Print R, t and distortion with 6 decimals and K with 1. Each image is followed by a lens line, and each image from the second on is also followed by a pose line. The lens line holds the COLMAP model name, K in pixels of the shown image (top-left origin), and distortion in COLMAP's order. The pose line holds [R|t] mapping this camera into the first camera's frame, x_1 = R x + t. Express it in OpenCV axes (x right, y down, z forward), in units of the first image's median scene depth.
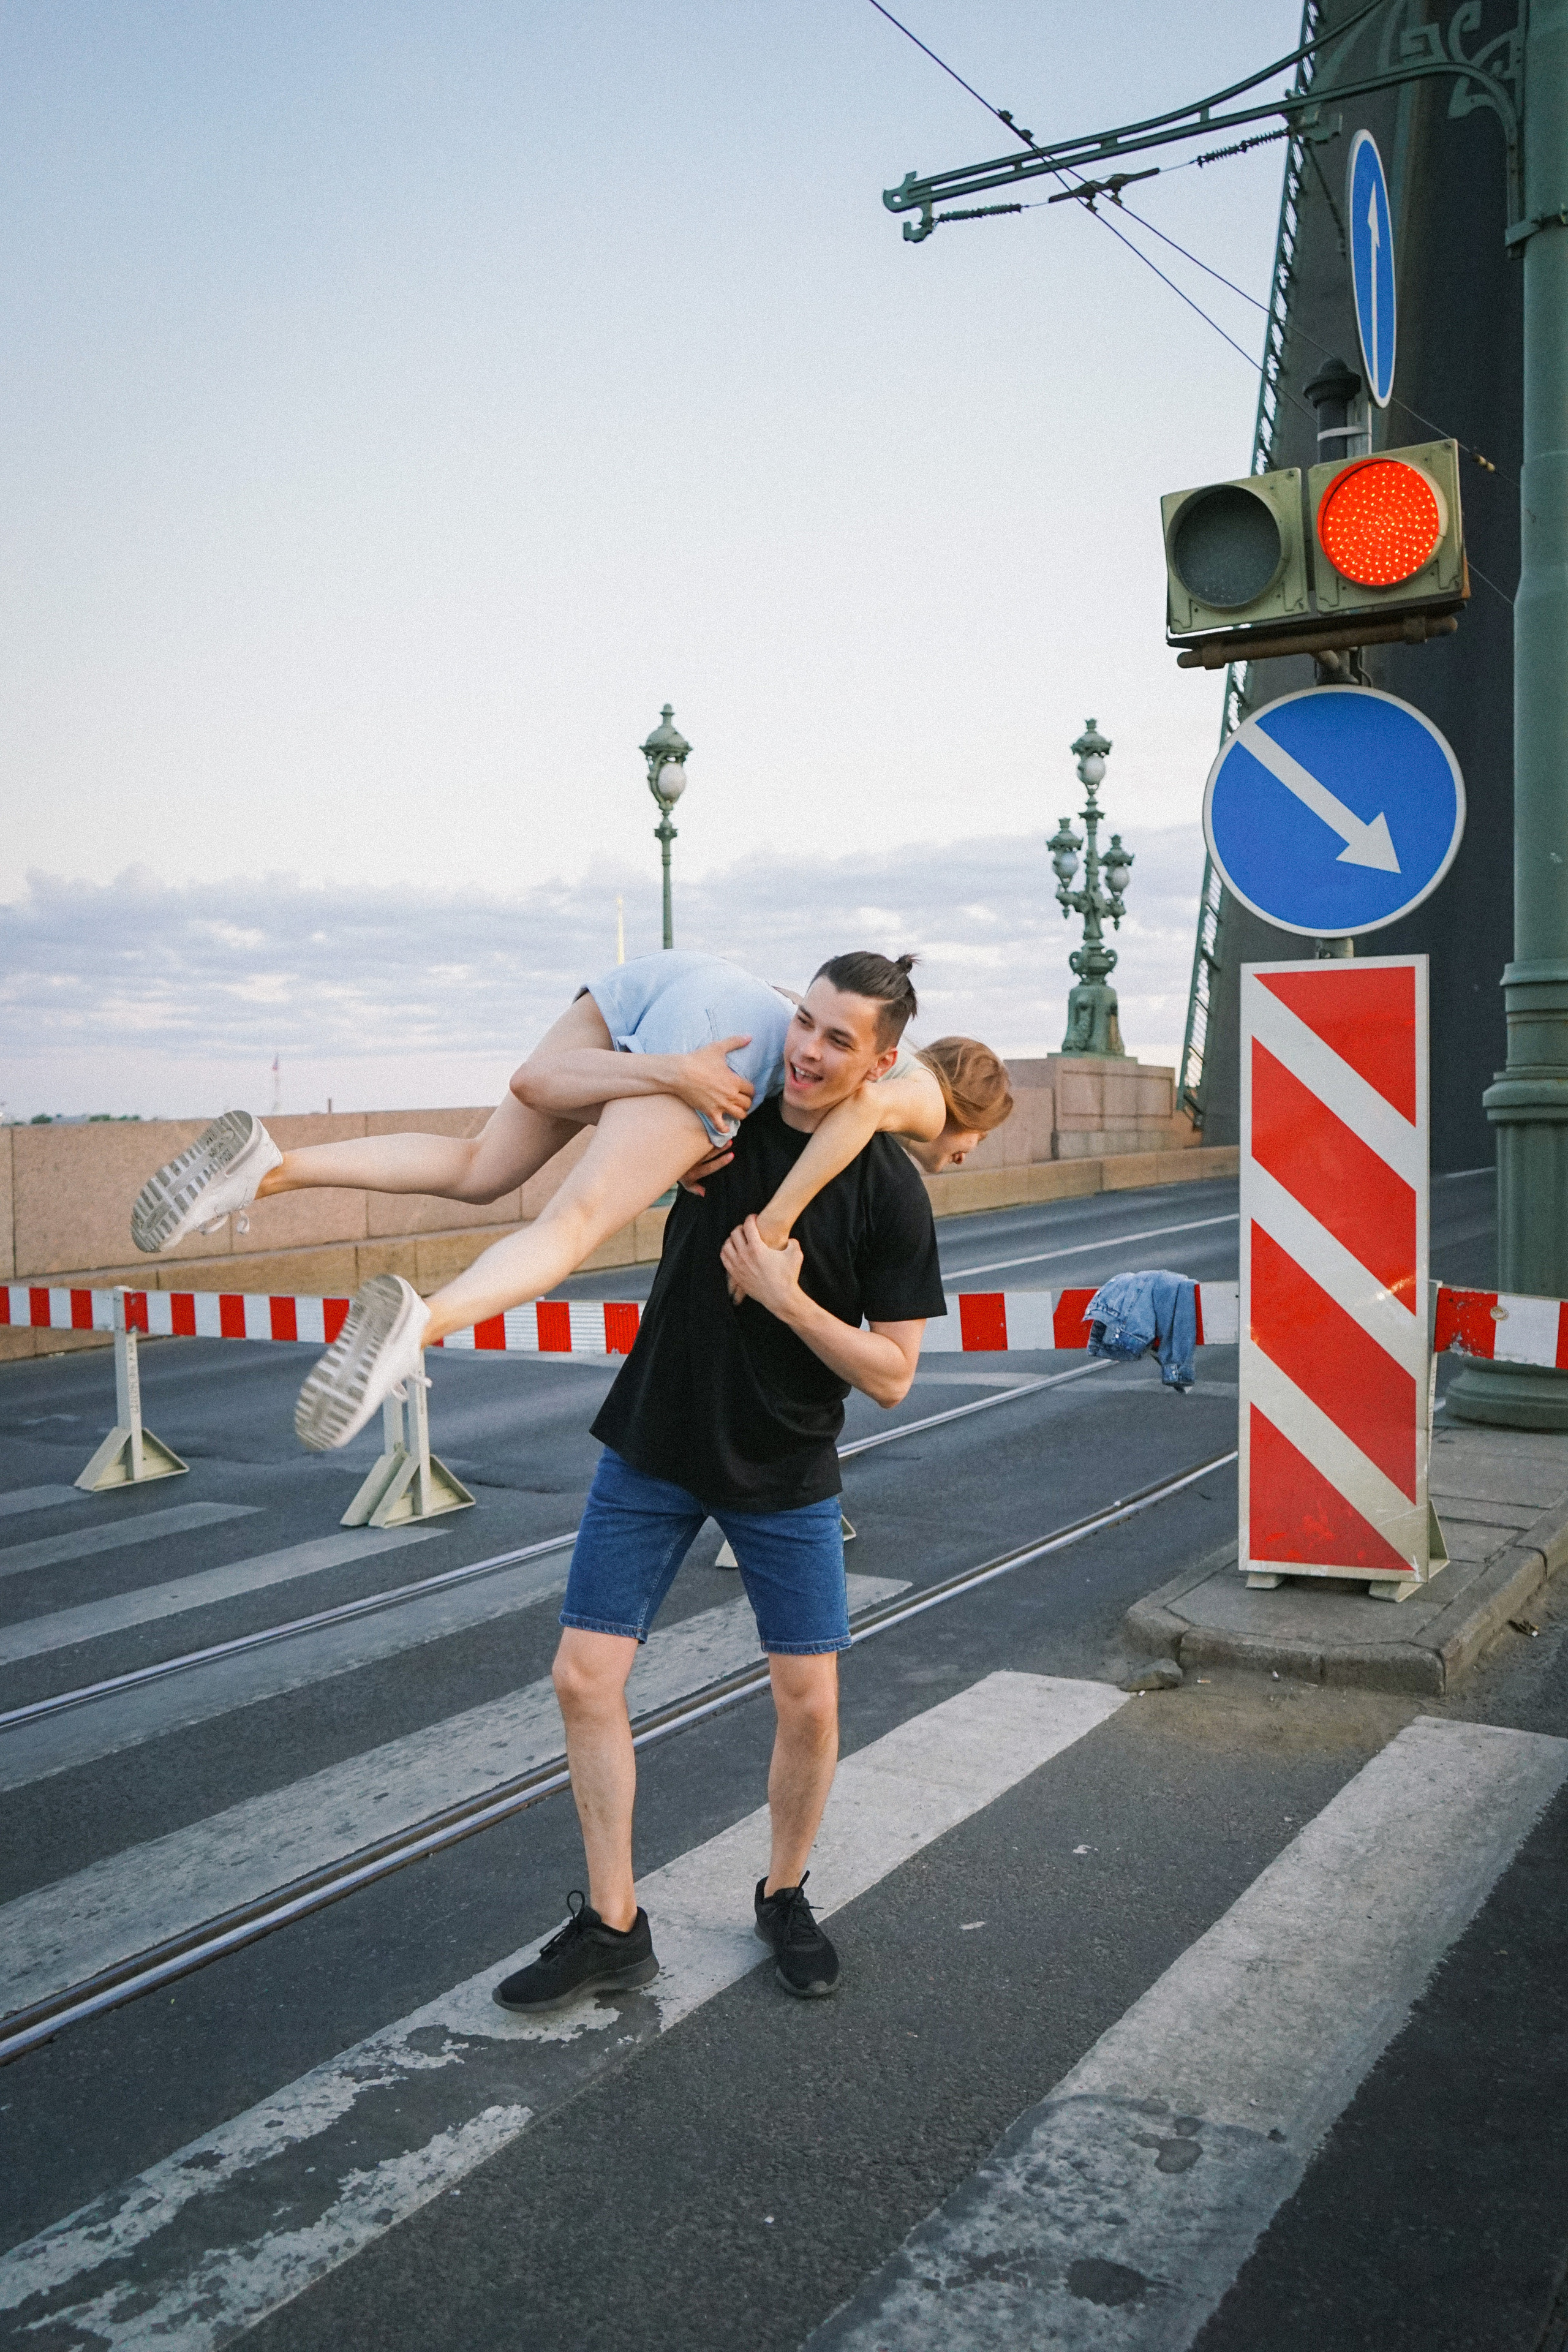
lens RADIAL K [[1868.2, 0, 784.0], [0, 1868.2, 1176.0], [0, 0, 1]] dist [-0.008901, 0.001174]
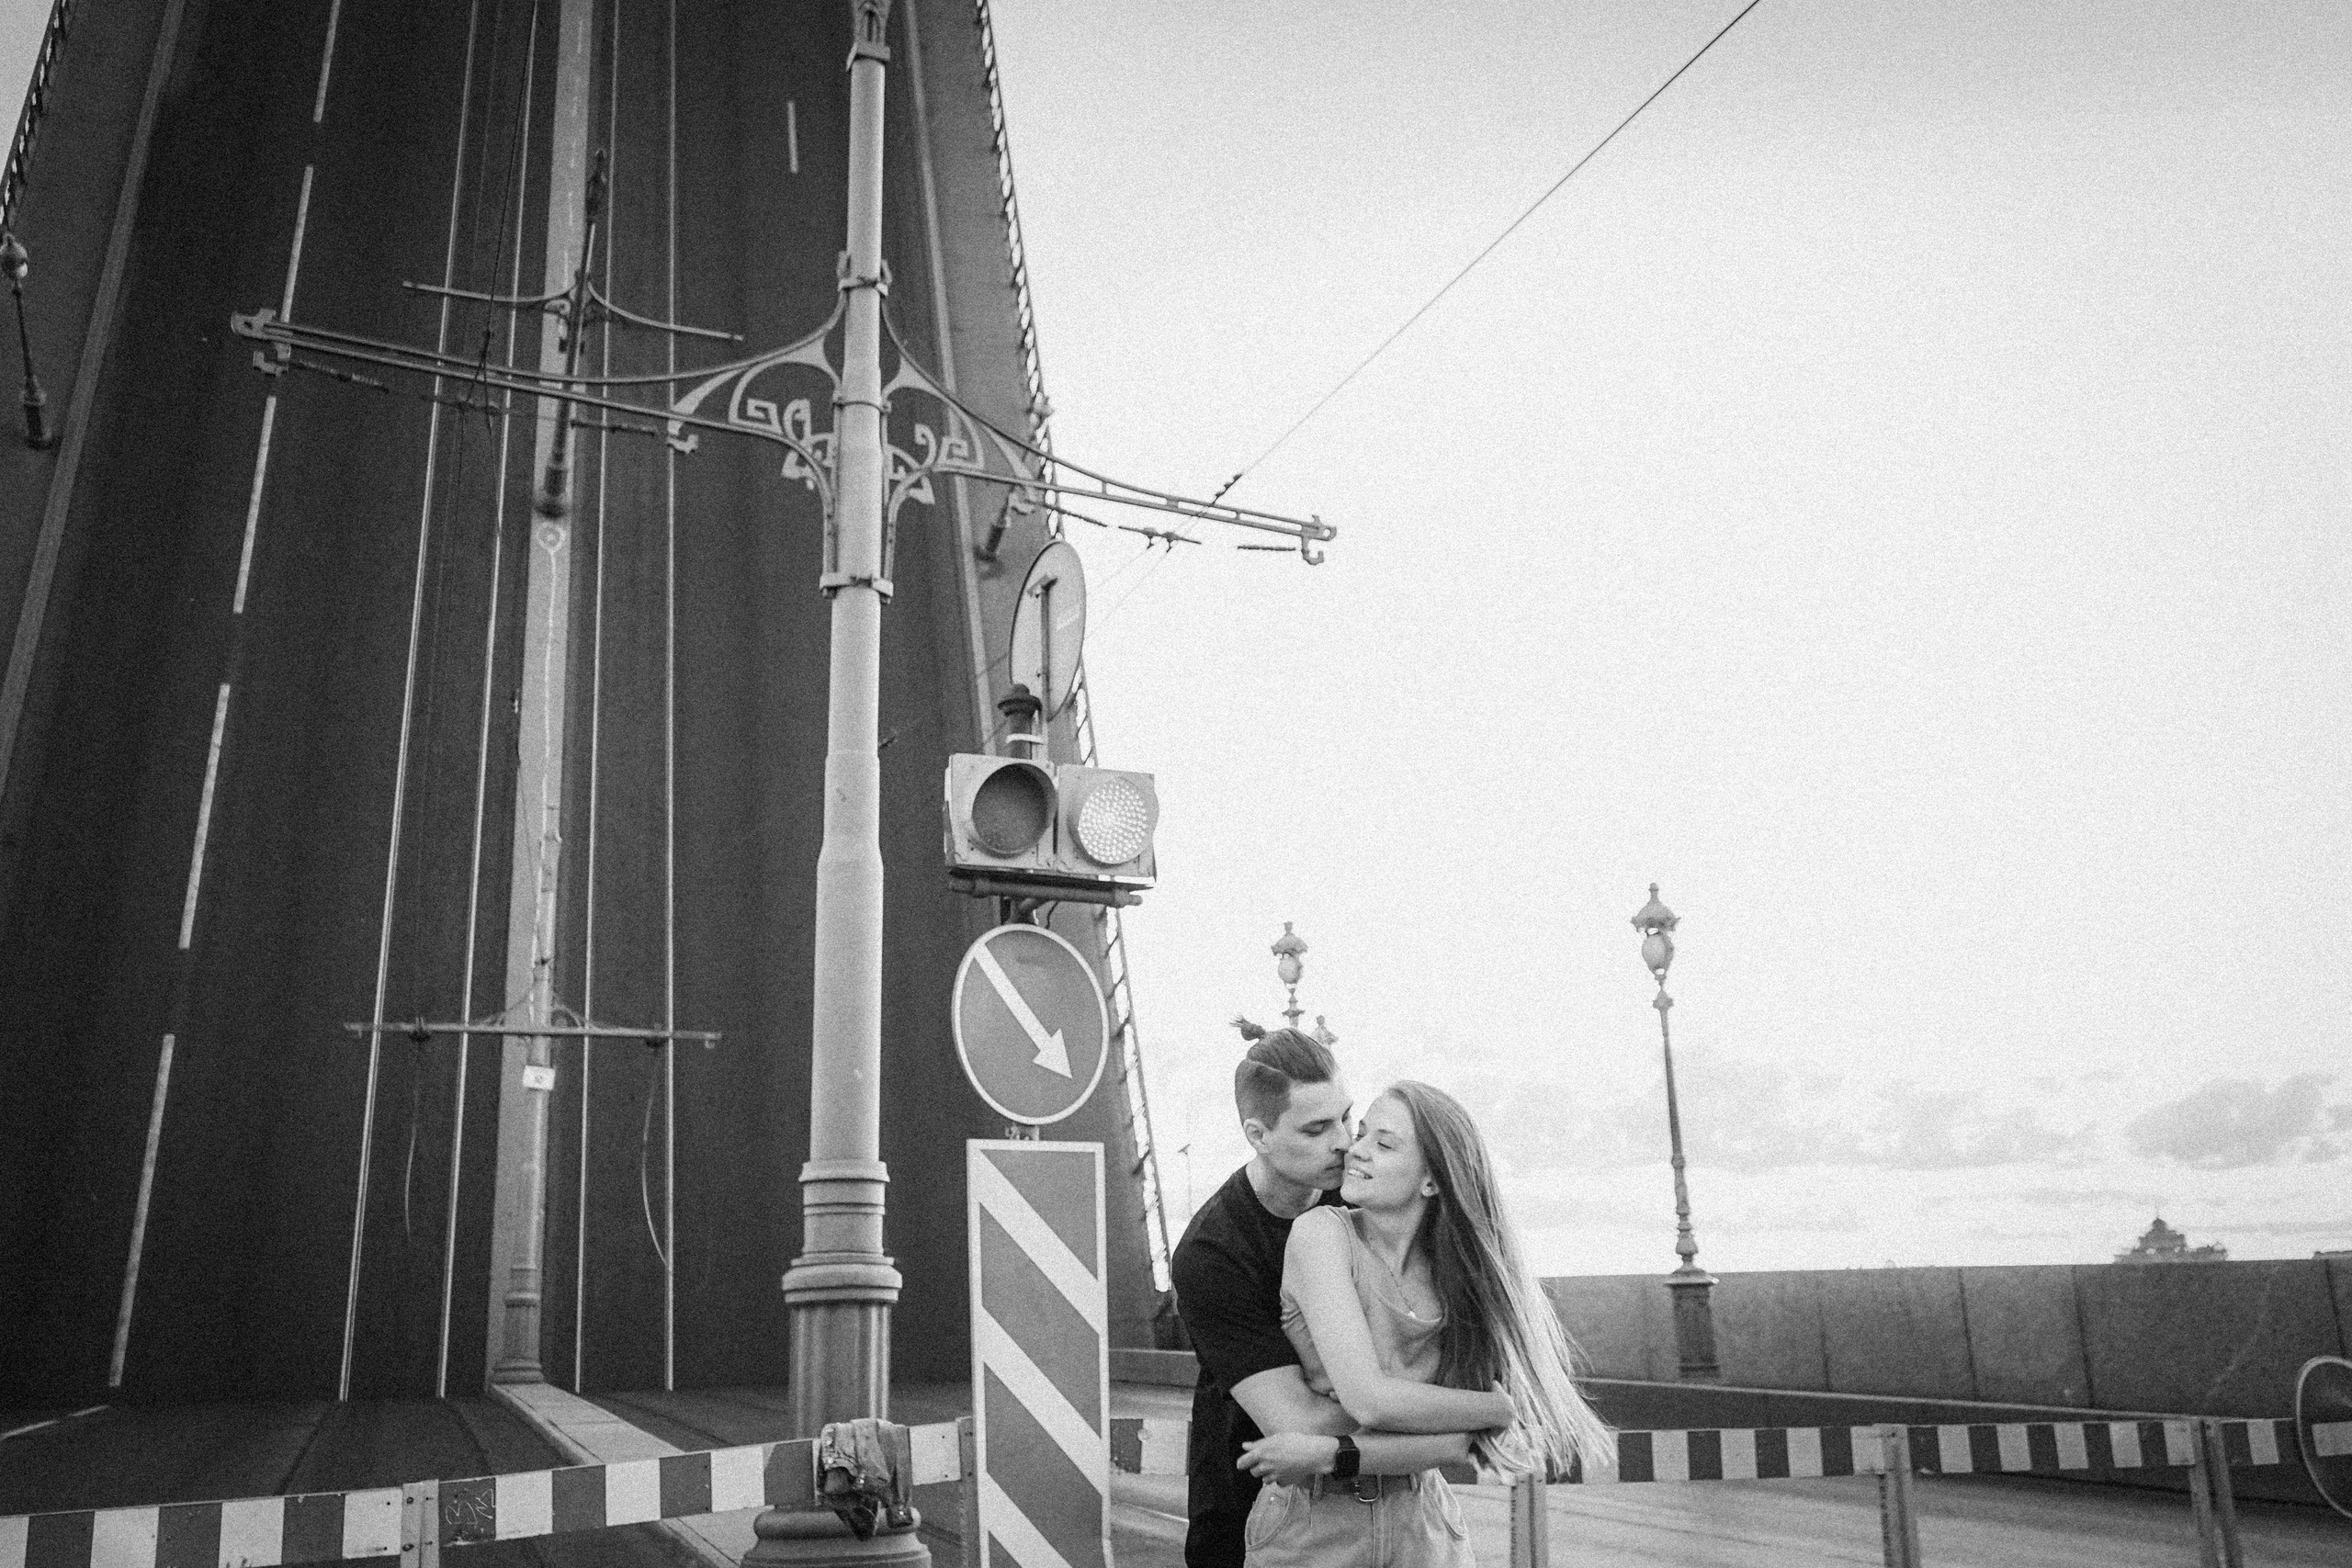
lens RADIAL K [[1946.4, 0, 1165.3], [0, 1946.4, 790.1], [0, 0, 1]] dist [-0.007359, 0.004331]
pose [[0.575369, 0.226134, 0.786011, -0.196676], [0.033038, 0.953809, -0.298593, 0.013496], [-0.817226, 0.197769, 0.541321, 0.050795]]
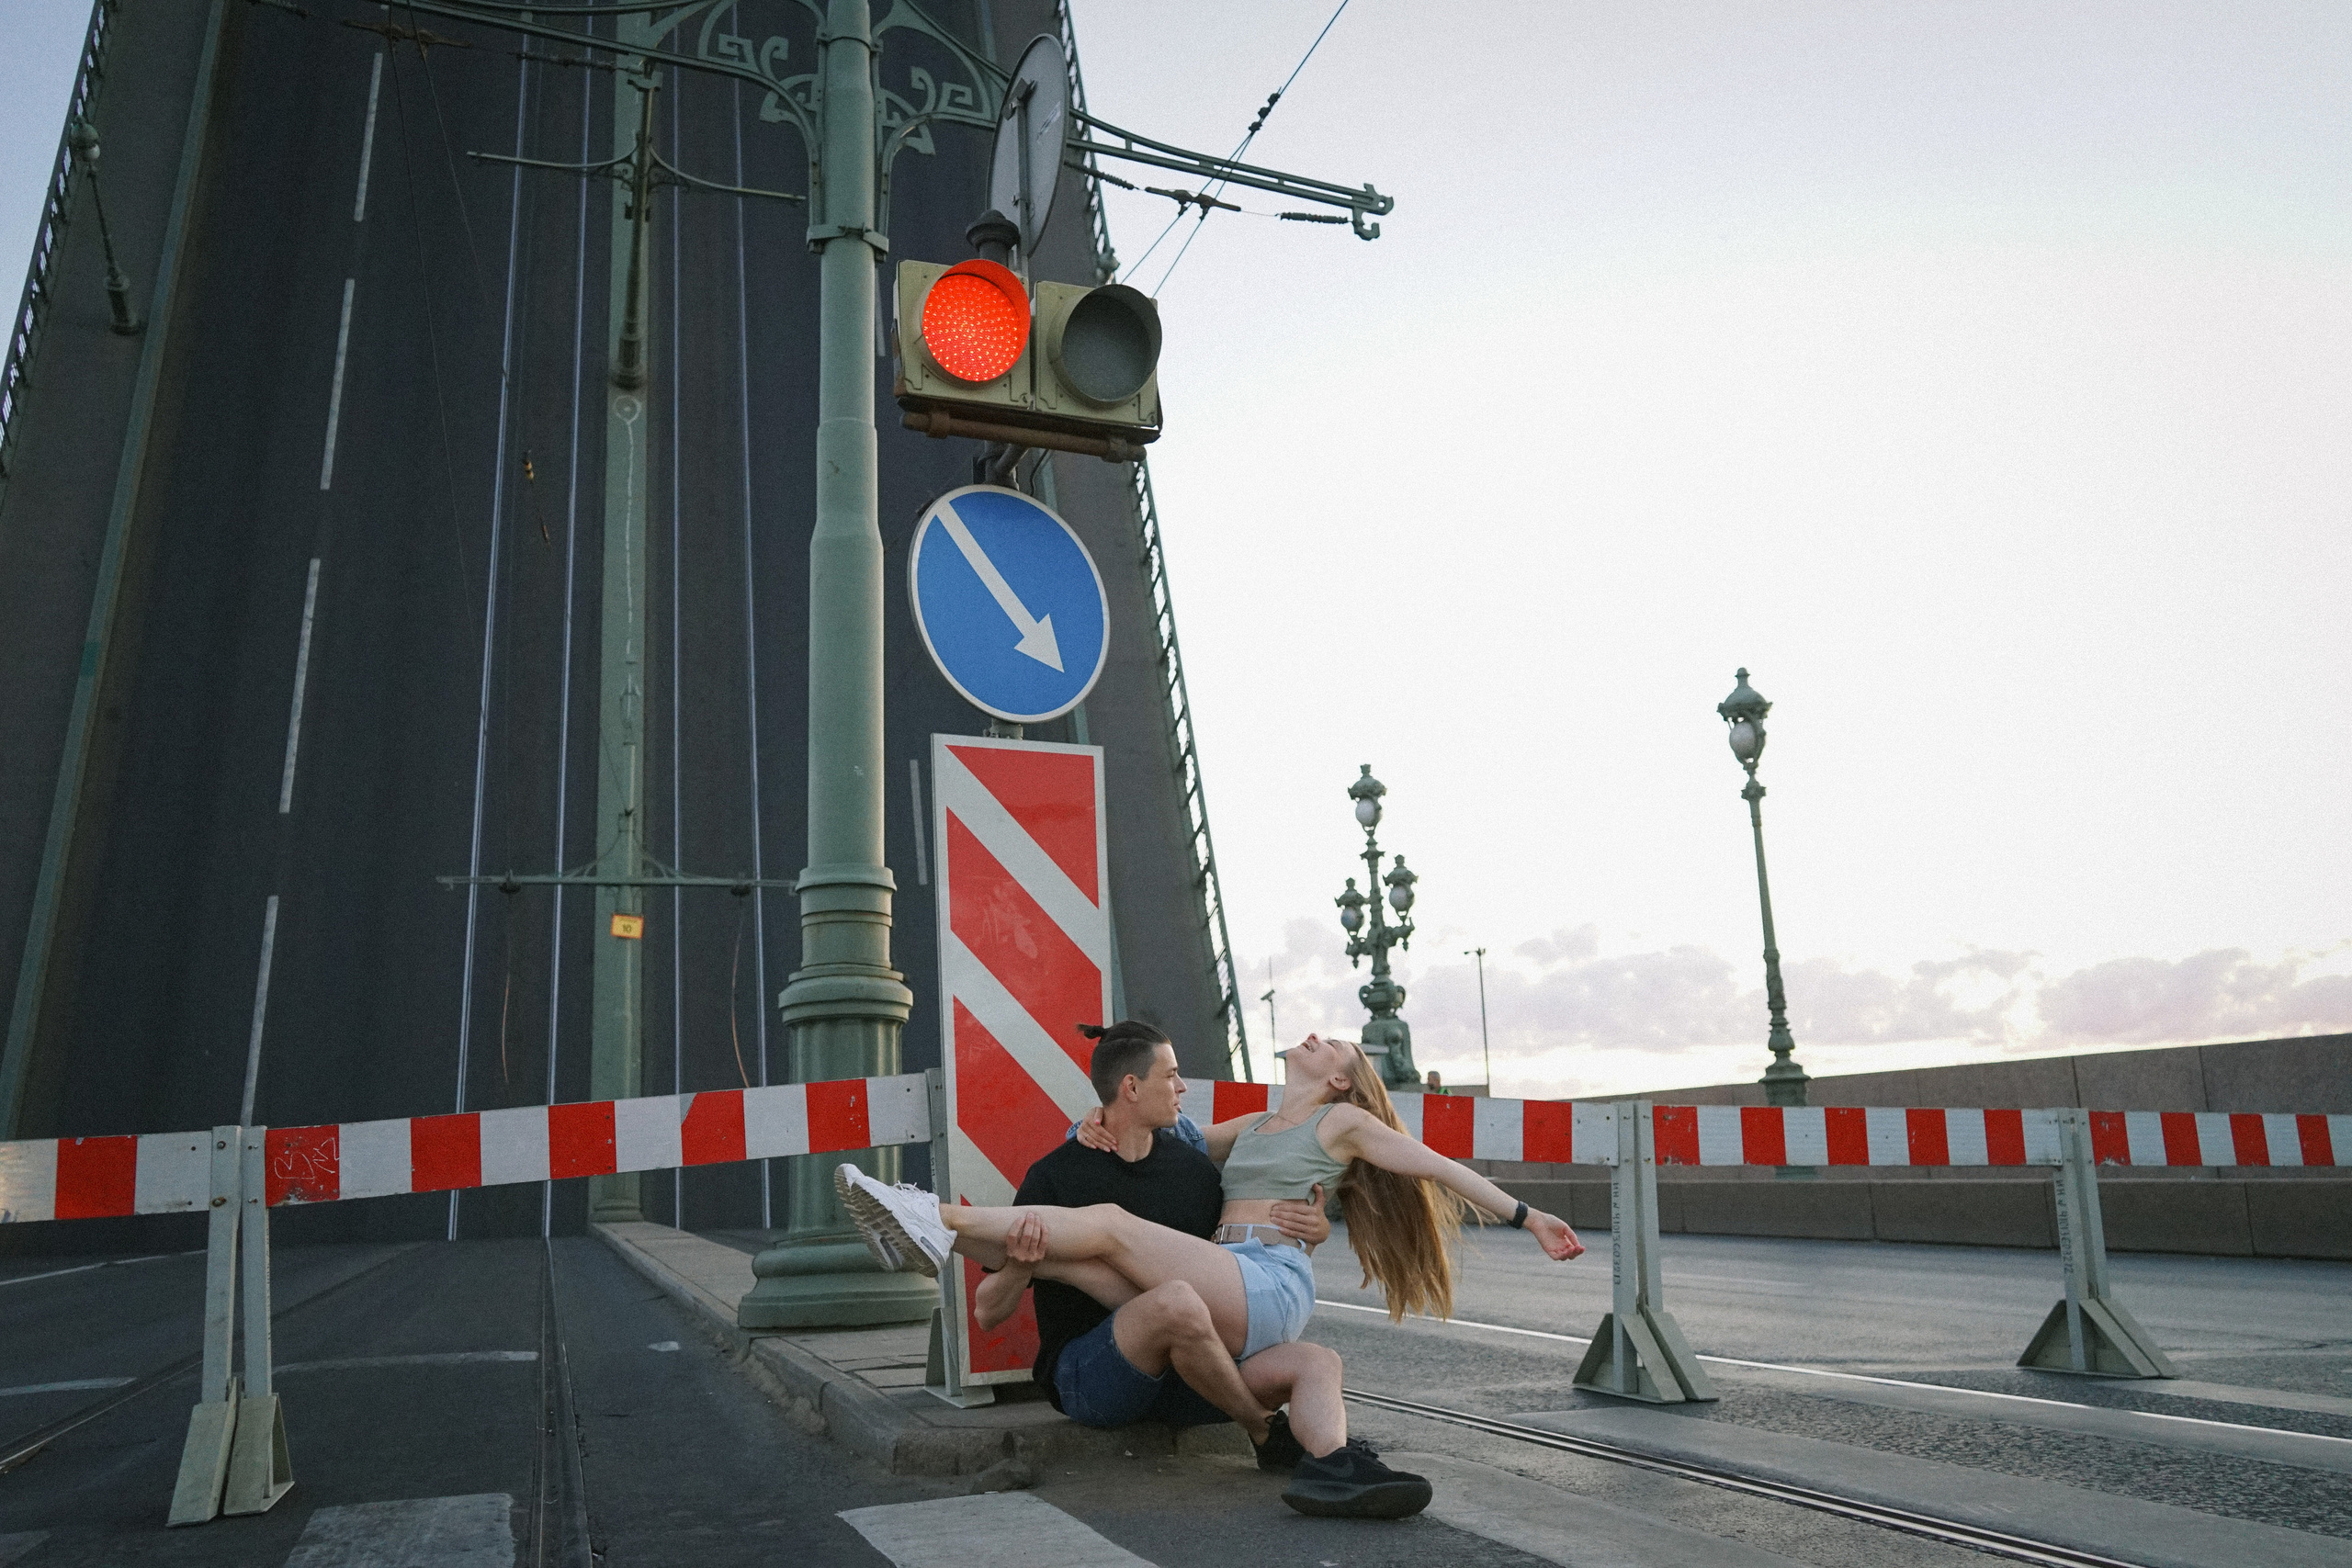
lens RADIAL K [[1858.9, 0, 1166.6], [0, 1858.9, 791.4], [0, 0, 1]] dist [-0.006681, 0.003356]
pose [[0.616637, 0.169015, 0.768890, -0.114702], [0.046102, 0.967253, -0.249592, 0.044562], [-0.785896, 0.189355, 0.588652, 0.096505]]
